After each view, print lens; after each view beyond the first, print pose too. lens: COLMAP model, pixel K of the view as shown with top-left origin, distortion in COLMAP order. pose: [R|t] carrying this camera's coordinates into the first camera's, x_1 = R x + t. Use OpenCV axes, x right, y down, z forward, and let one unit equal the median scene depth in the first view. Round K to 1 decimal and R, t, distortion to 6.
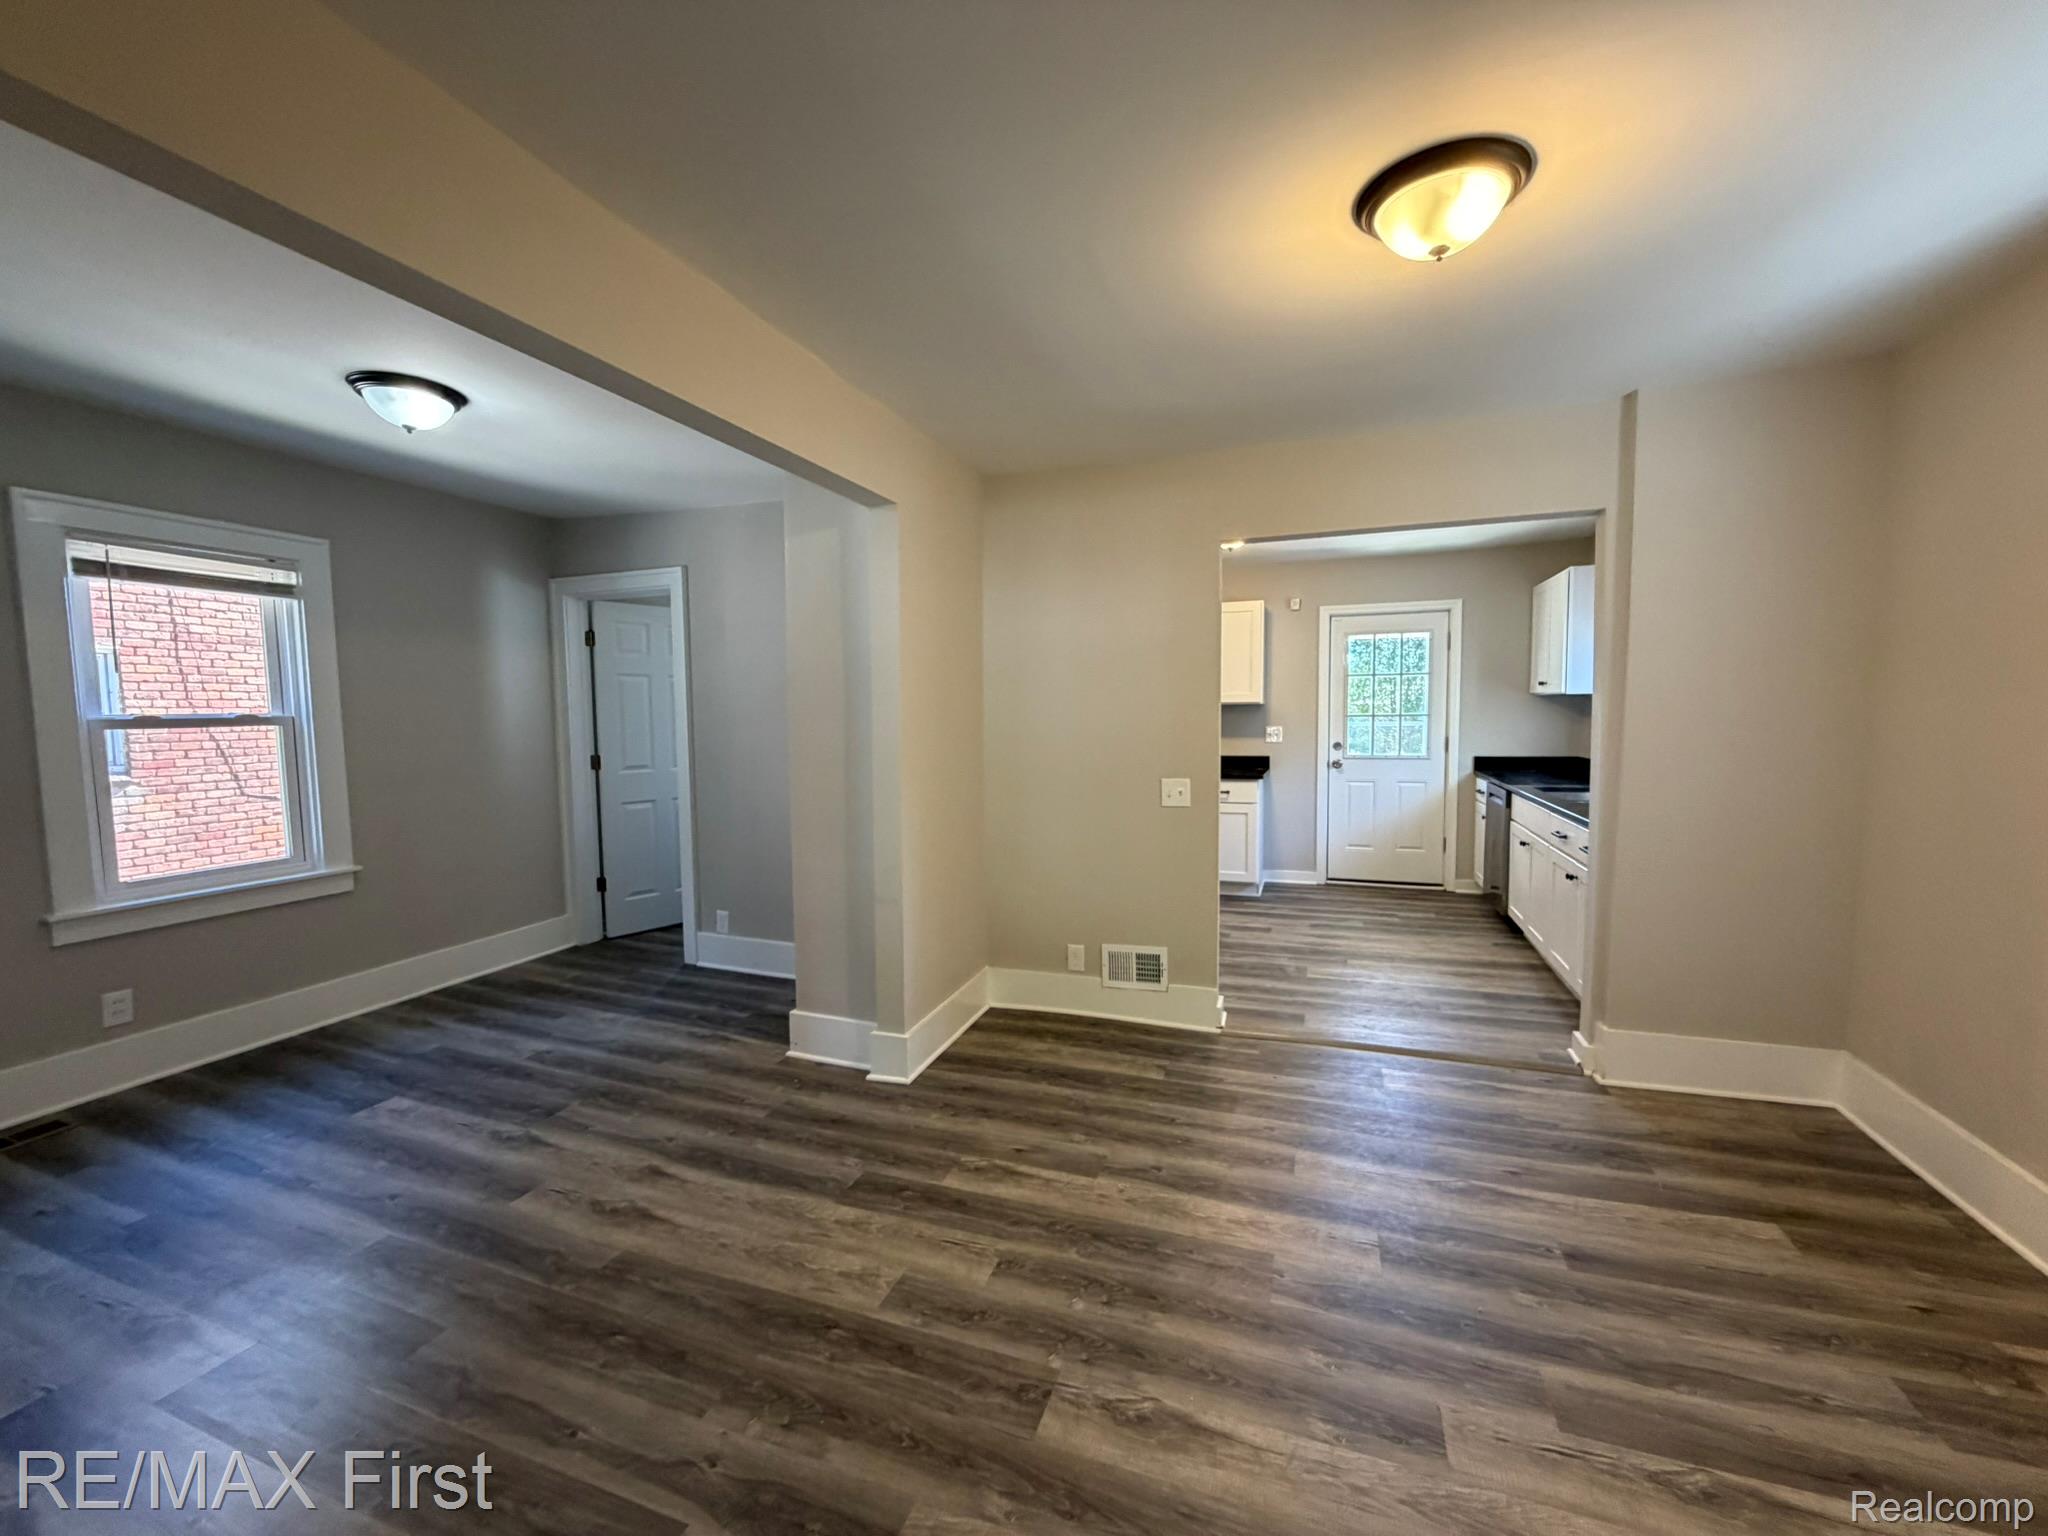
lens RADIAL K [[816.3, 0, 1020.7], [0, 816.3, 773.0], [0, 0, 1]] dist [-0.003117, 0.000017]
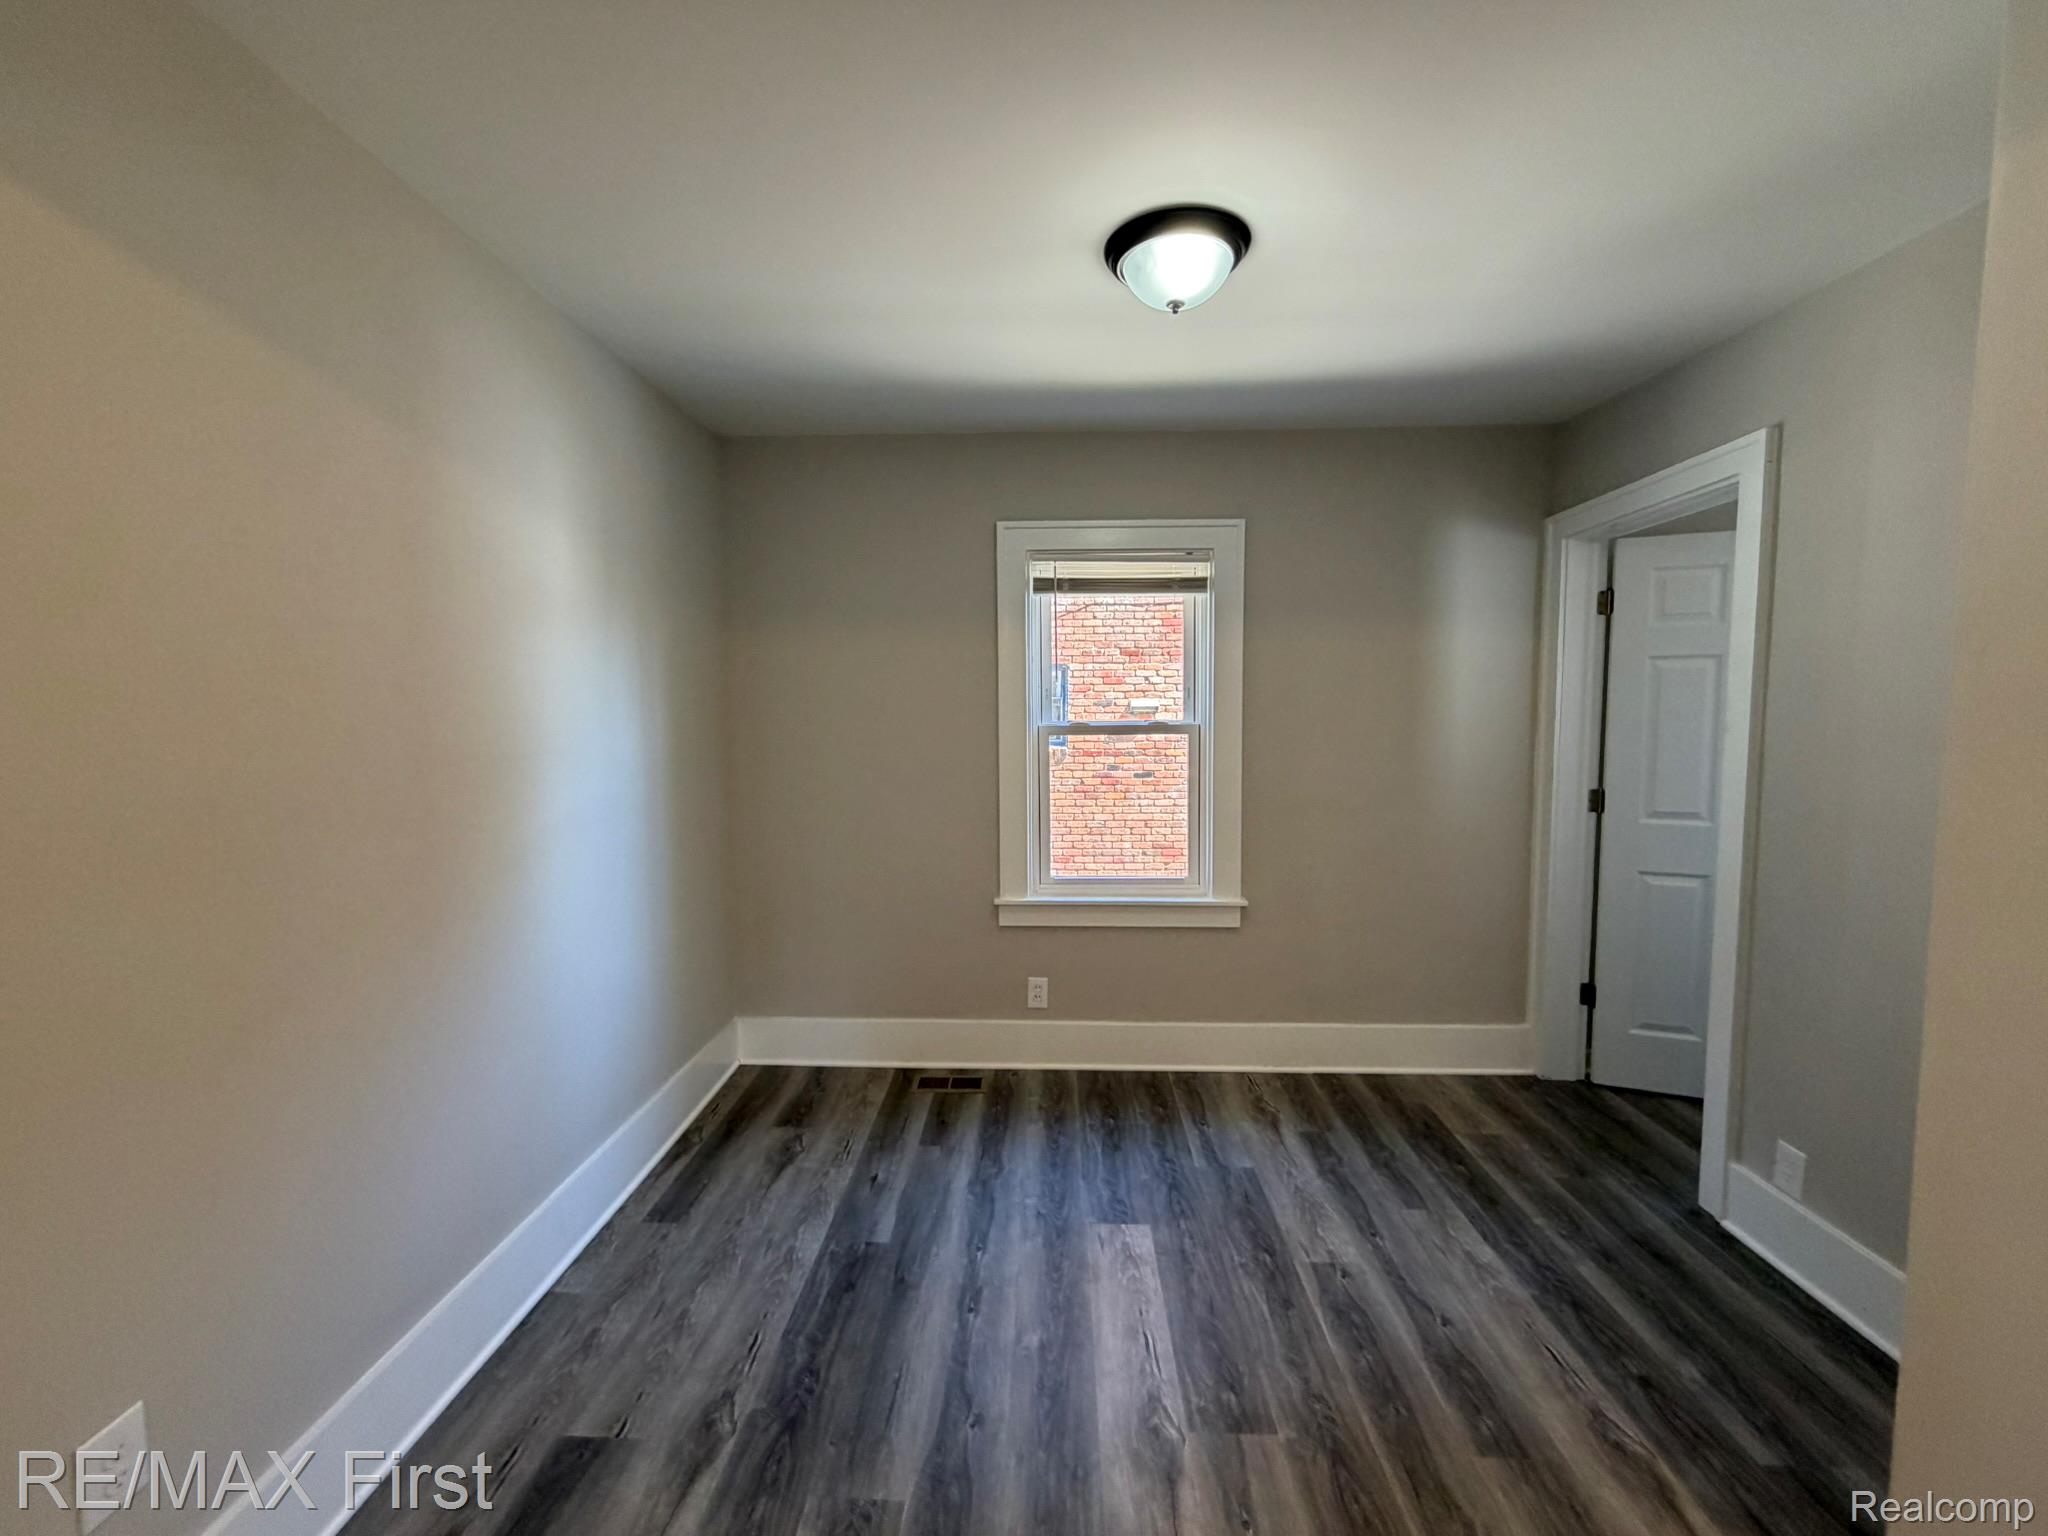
lens RADIAL K [[816.3, 0, 1020.7], [0, 816.3, 773.0], [0, 0, 1]] dist [-0.003117, 0.000017]
pose [[0.308773, 0.067165, -0.948761, -0.100904], [-0.072493, 0.996264, 0.046935, -0.047976], [0.948369, 0.054286, 0.312489, 0.582713]]
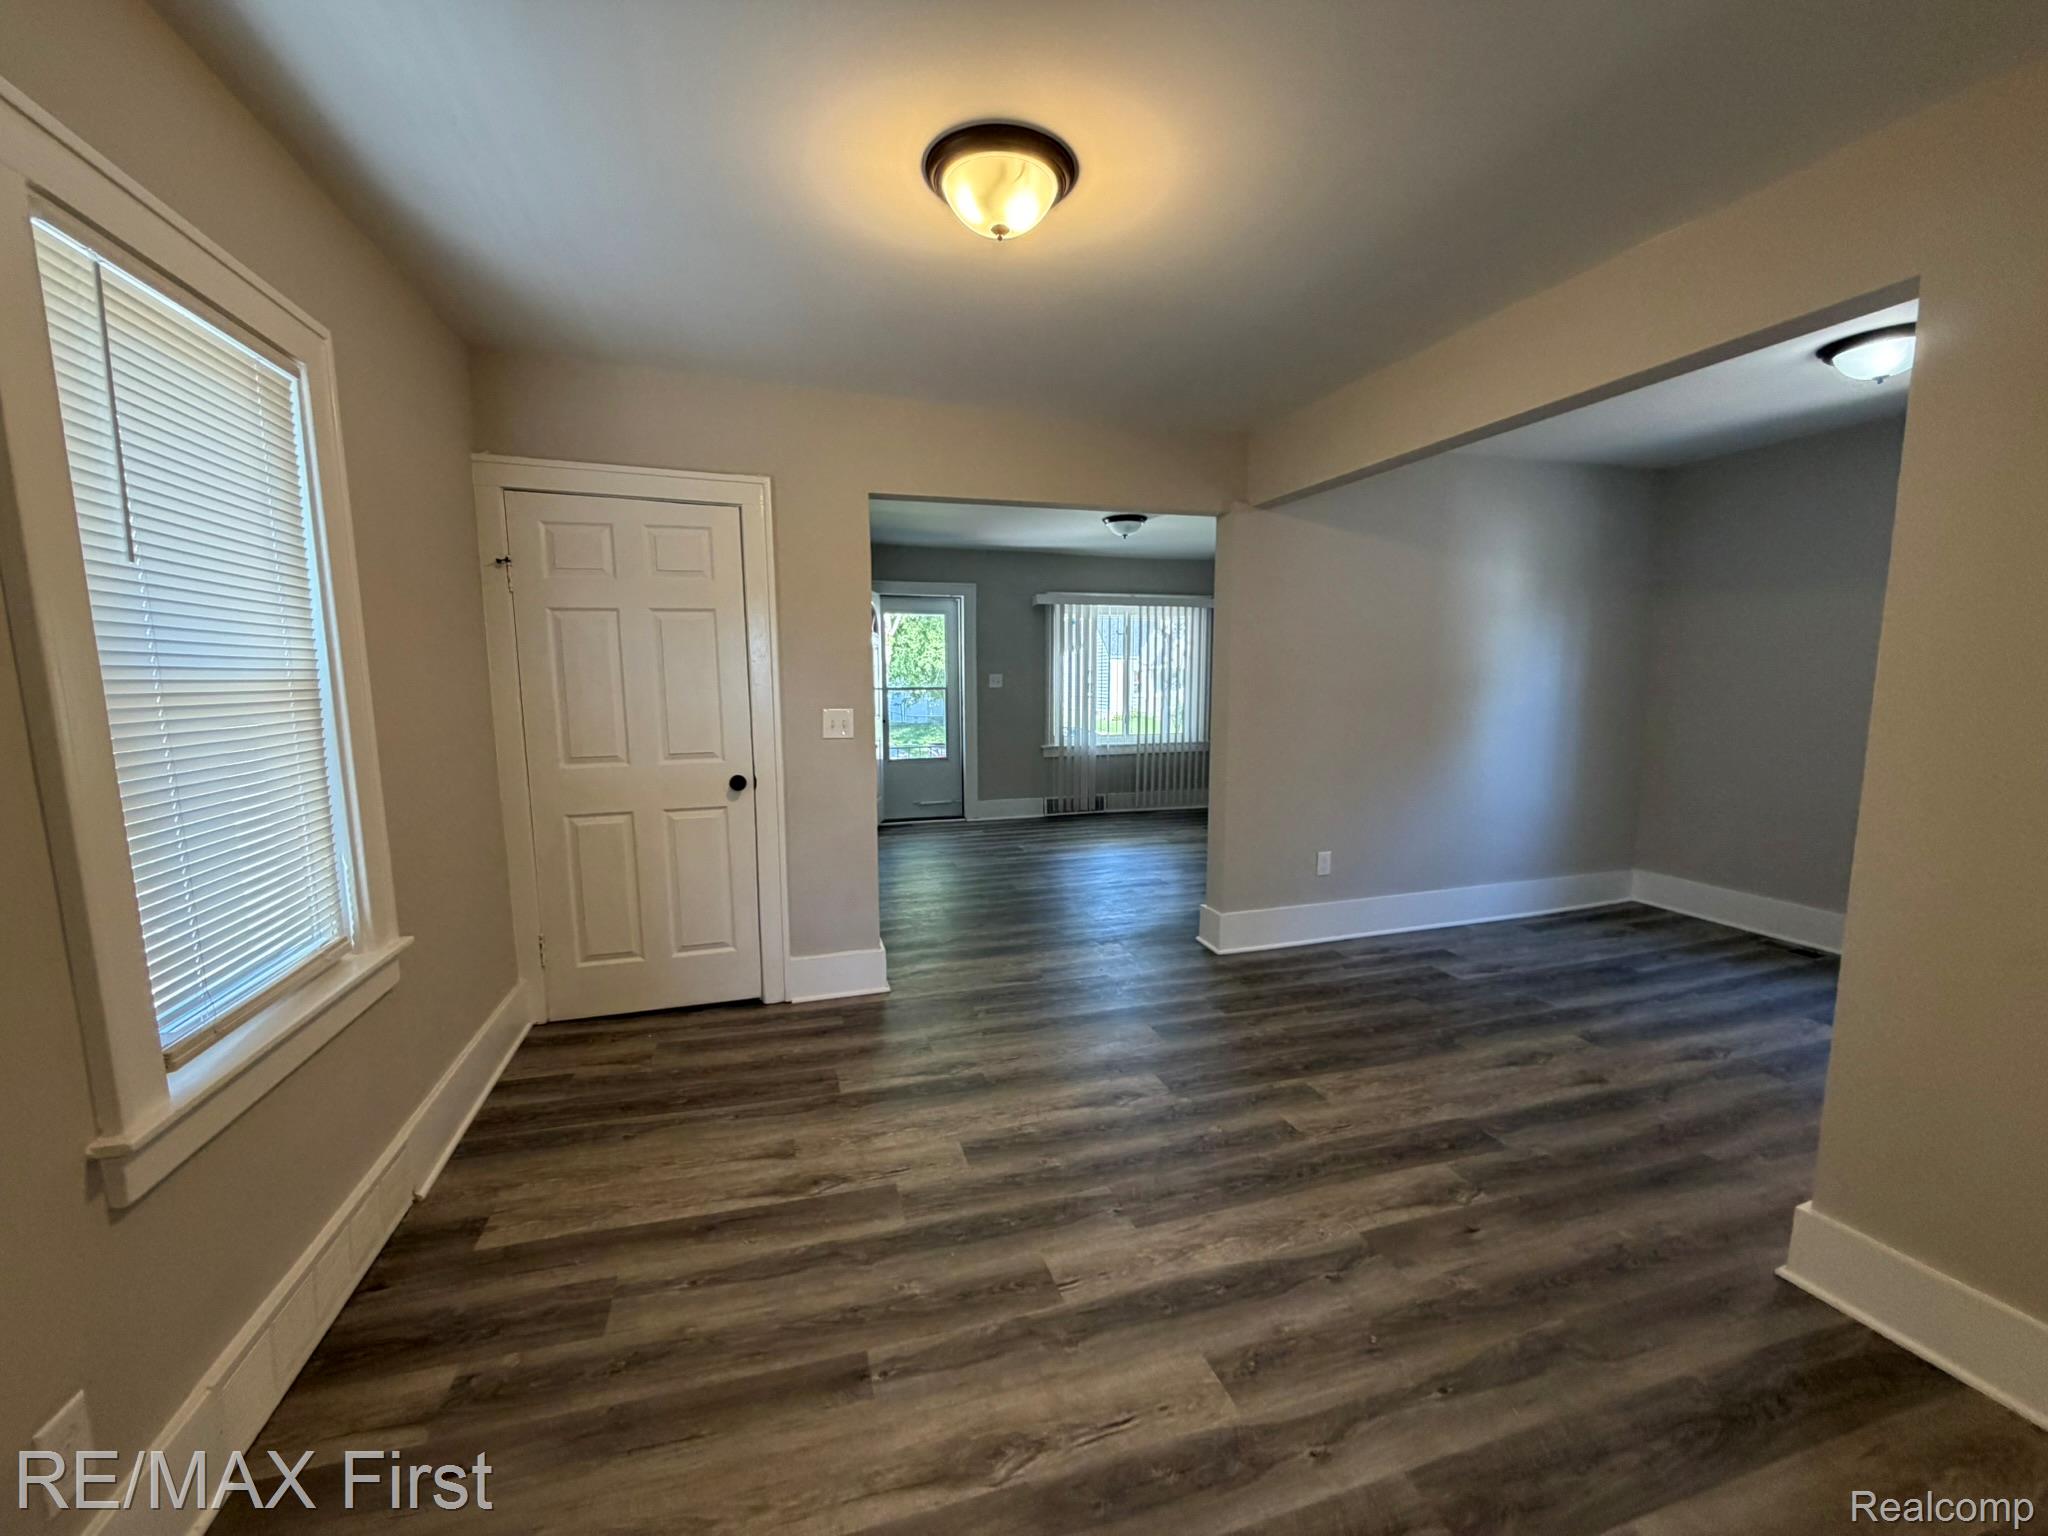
lens RADIAL K [[816.3, 0, 1020.7], [0, 816.3, 773.0], [0, 0, 1]] dist [-0.003117, 0.000017]
pose [[-0.789784, 0.089362, -0.606840, 0.626893], [-0.034145, 0.981392, 0.188956, -0.081216], [0.612433, 0.169955, -0.772037, 1.024090]]
